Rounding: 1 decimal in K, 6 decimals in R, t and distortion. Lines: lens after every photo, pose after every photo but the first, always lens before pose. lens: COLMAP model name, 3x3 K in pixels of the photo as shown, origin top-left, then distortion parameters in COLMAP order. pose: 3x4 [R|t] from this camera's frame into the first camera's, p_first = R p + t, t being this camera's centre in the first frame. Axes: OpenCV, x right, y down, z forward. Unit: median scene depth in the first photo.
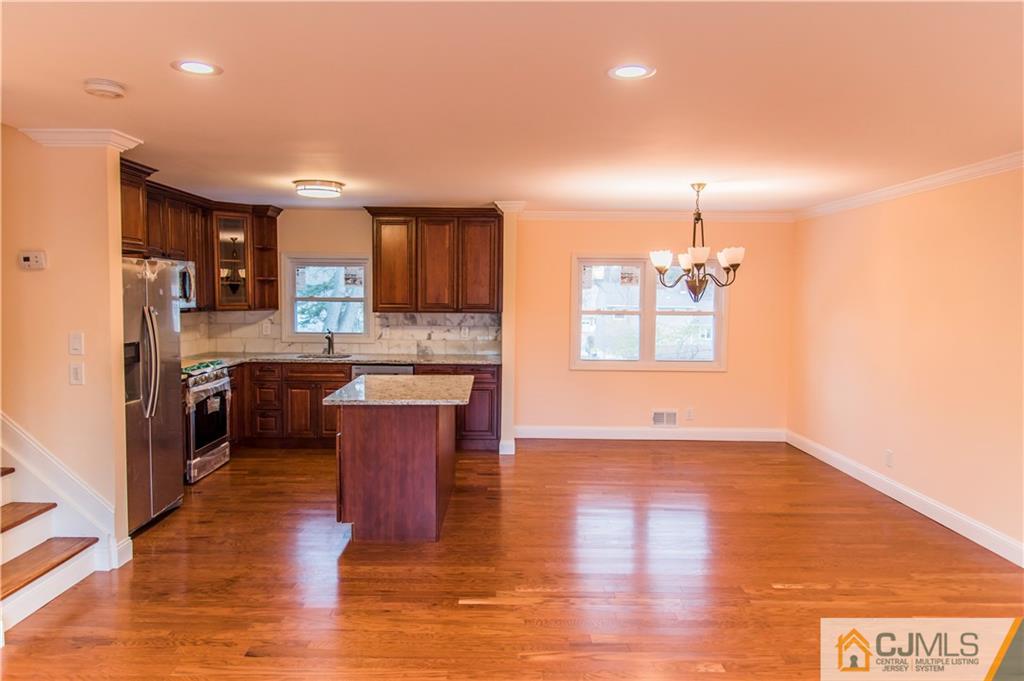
lens RADIAL K [[688.6, 0, 507.5], [0, 688.6, 345.2], [0, 0, 1]] dist [0.007591, -0.000524]
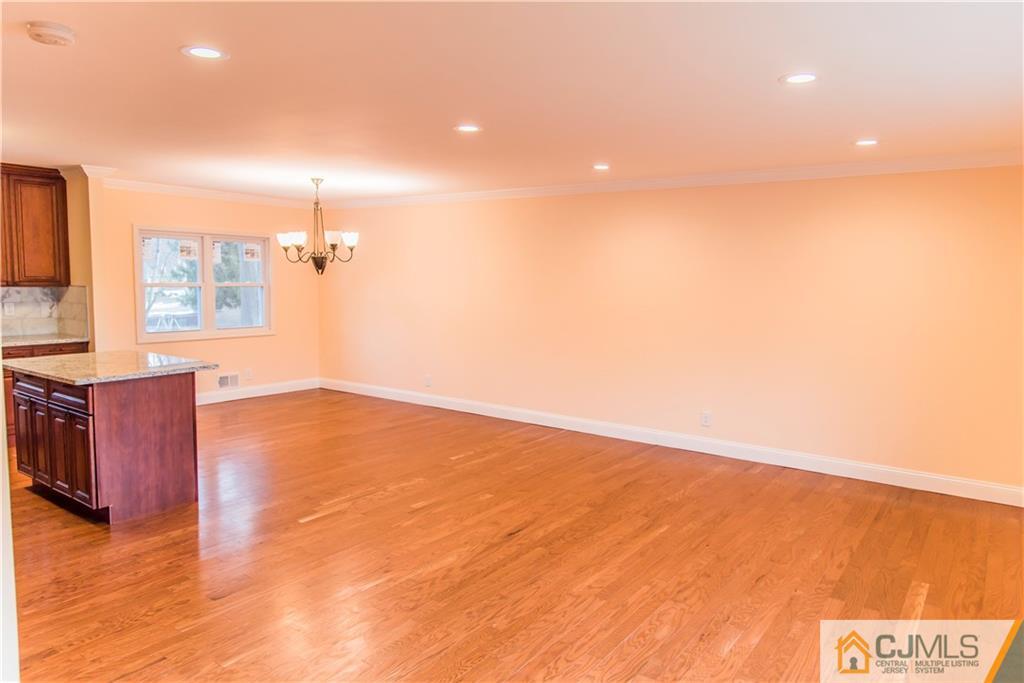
lens RADIAL K [[679.3, 0, 508.9], [0, 679.3, 345.1], [0, 0, 1]] dist [0.012294, -0.003947]
pose [[0.592425, -0.082538, 0.801386, -0.425236], [0.051454, 0.996584, 0.064605, 0.002396], [-0.803981, 0.002961, 0.594648, -0.004024]]
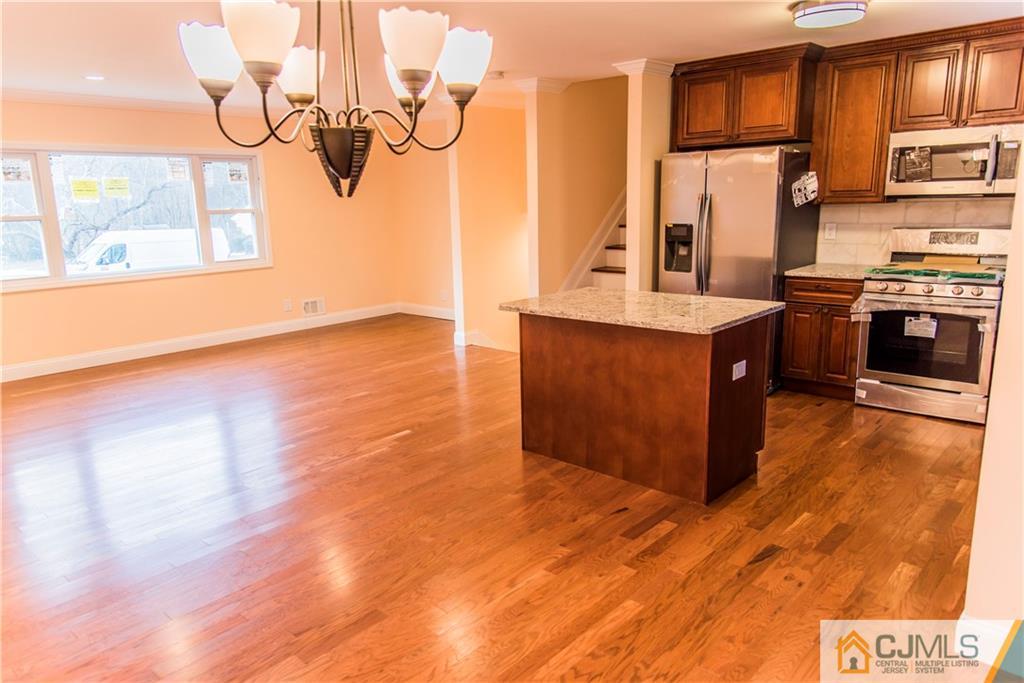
lens RADIAL K [[705.5, 0, 513.3], [0, 705.5, 348.1], [0, 0, 1]] dist [0.035112, -0.002446]
pose [[-0.678768, 0.163676, -0.715880, 0.389530], [-0.036960, 0.965995, 0.255905, -0.066237], [0.733422, 0.200159, -0.649638, 1.066686]]
